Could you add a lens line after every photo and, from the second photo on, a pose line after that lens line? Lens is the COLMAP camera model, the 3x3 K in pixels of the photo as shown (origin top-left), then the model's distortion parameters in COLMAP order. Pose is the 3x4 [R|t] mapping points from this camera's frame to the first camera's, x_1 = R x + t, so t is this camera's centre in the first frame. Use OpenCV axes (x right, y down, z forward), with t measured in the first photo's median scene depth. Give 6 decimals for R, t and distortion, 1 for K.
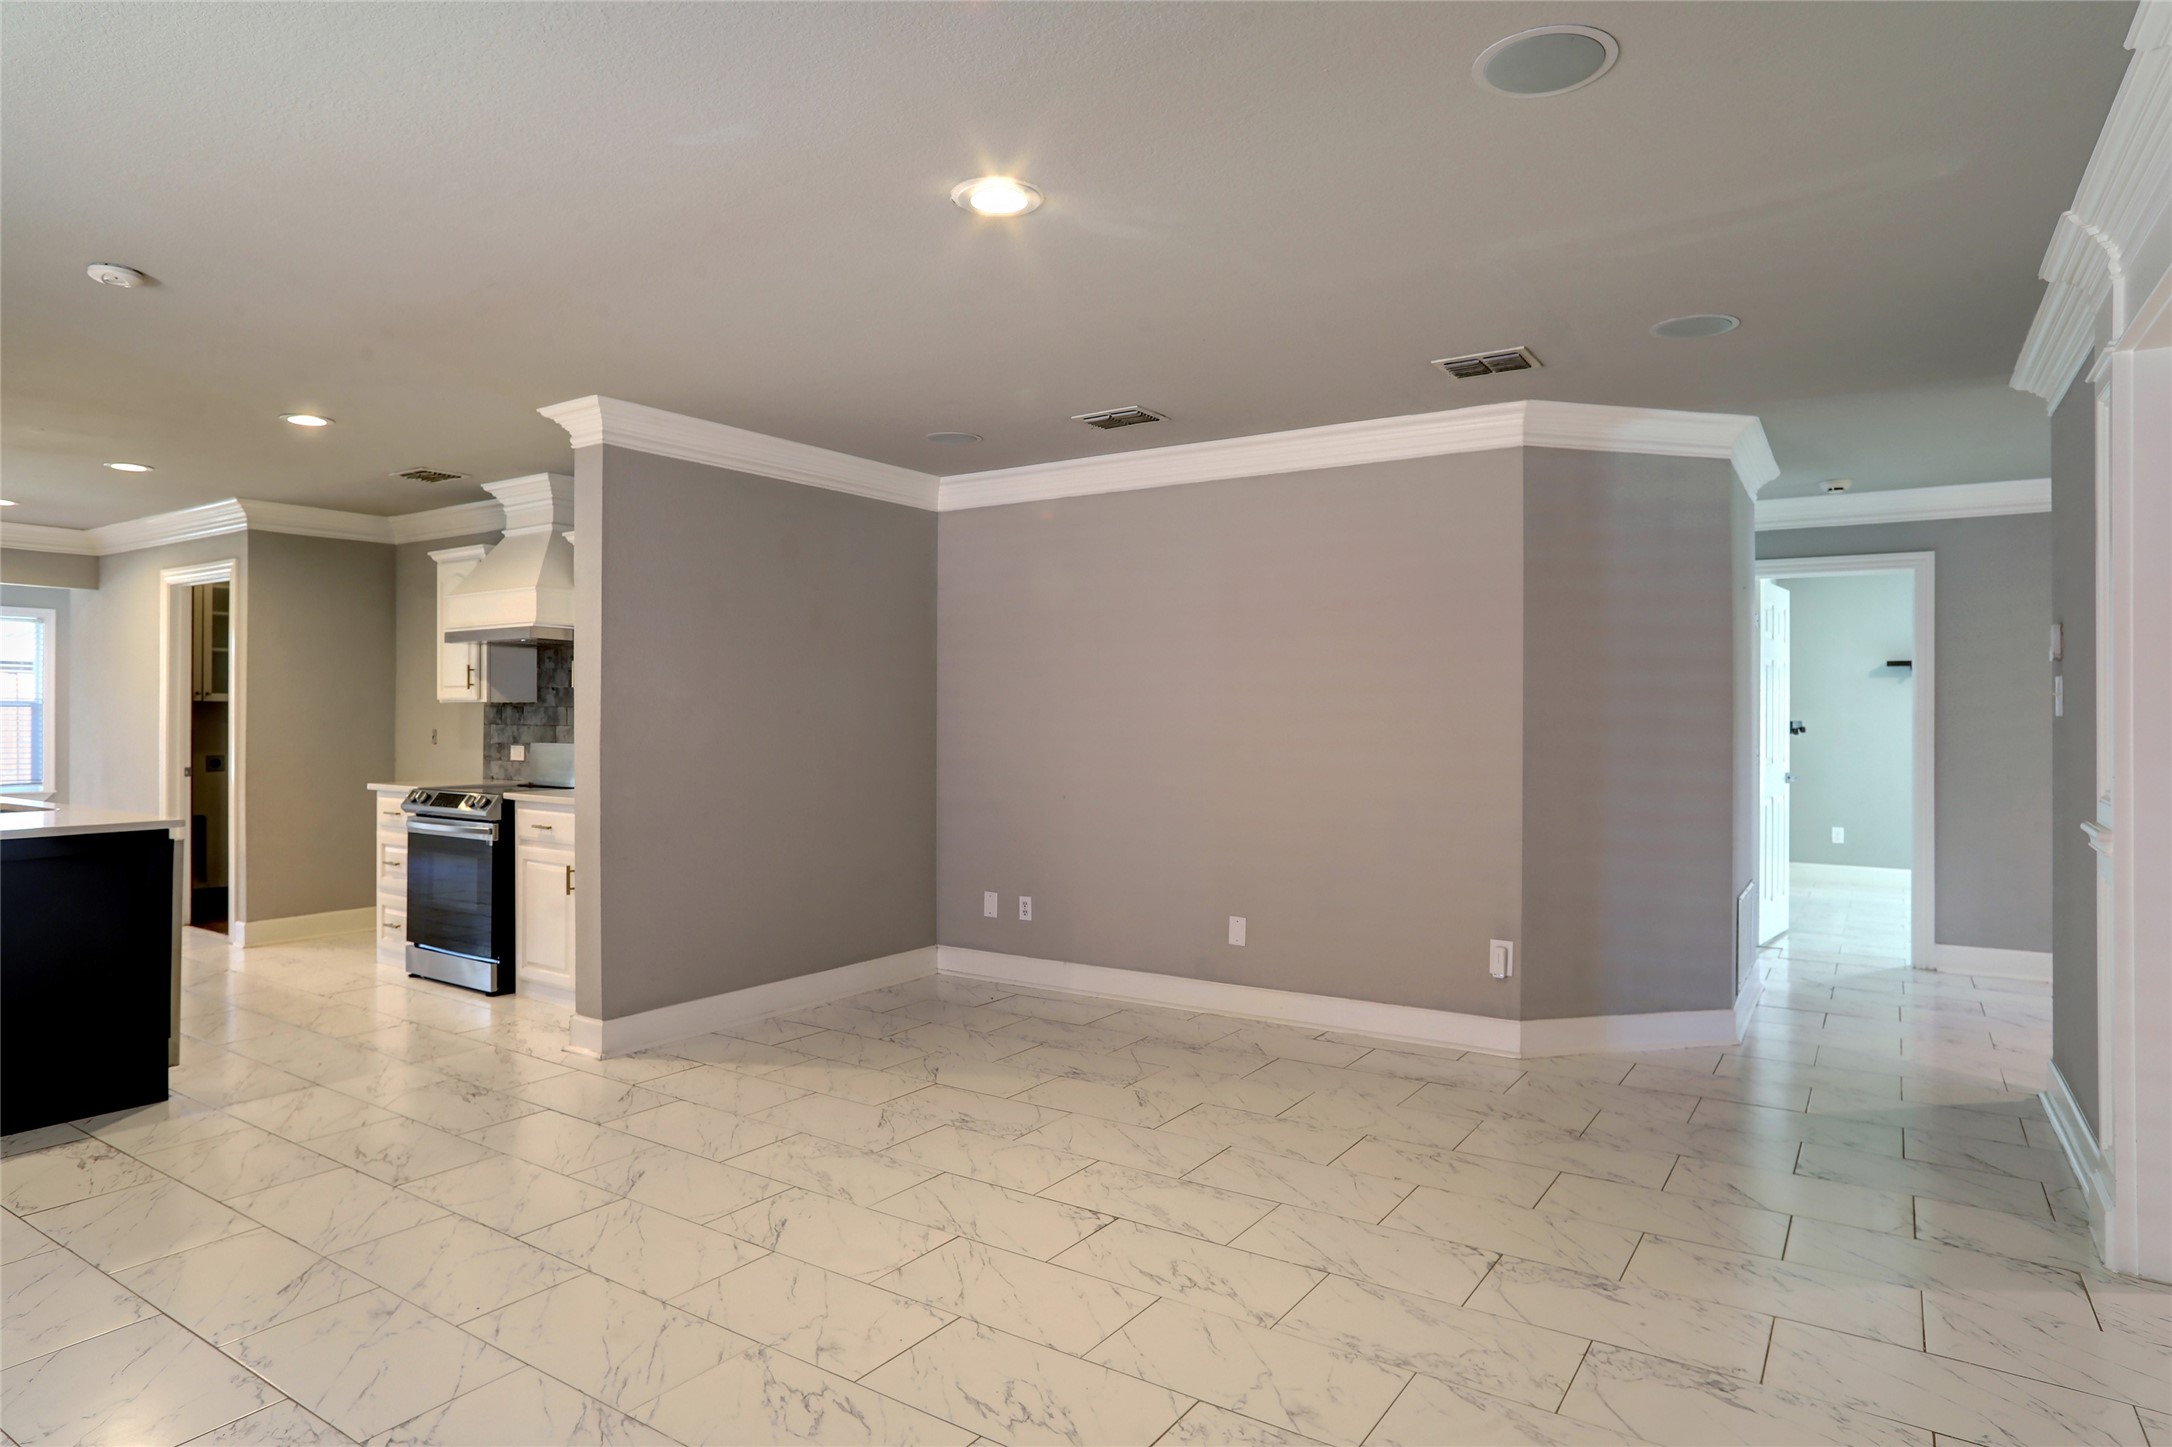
lens RADIAL K [[1248.6, 0, 1066.5], [0, 1248.6, 706.9], [0, 0, 1]] dist [-0.065671, 0.045374]
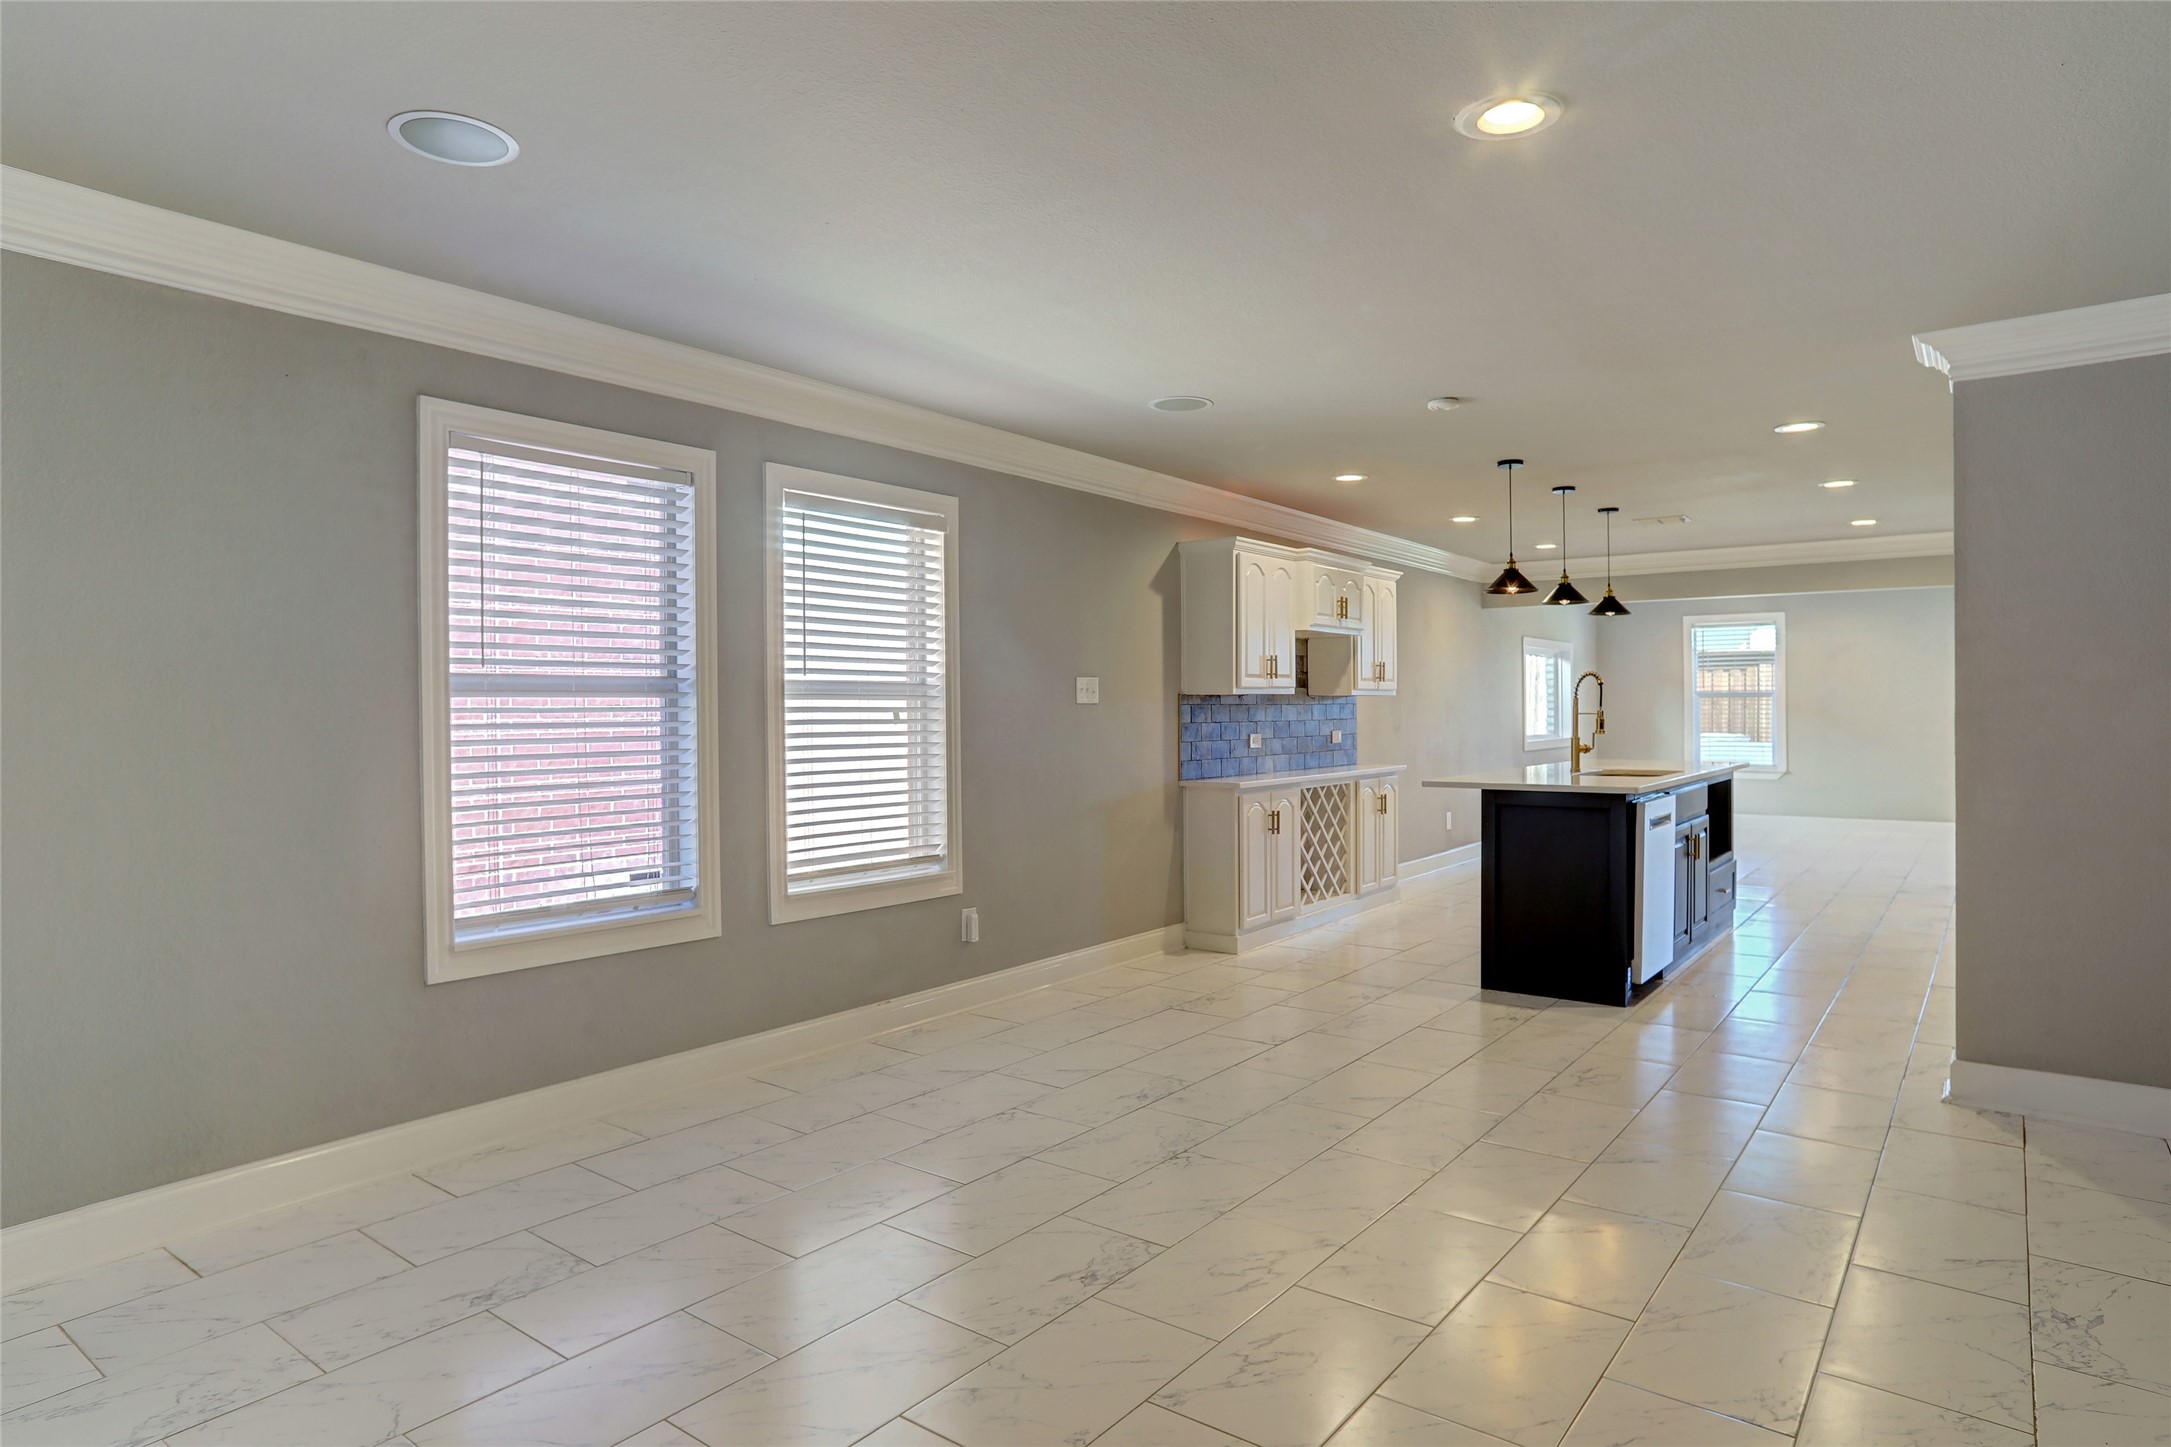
lens RADIAL K [[1248.1, 0, 1068.1], [0, 1248.1, 724.0], [0, 0, 1]] dist [-0.065671, 0.045374]
pose [[-0.057577, 0.011355, -0.998277, 0.373539], [0.013280, 0.999856, 0.010607, 0.003737], [0.998253, -0.012646, -0.057719, 0.327306]]
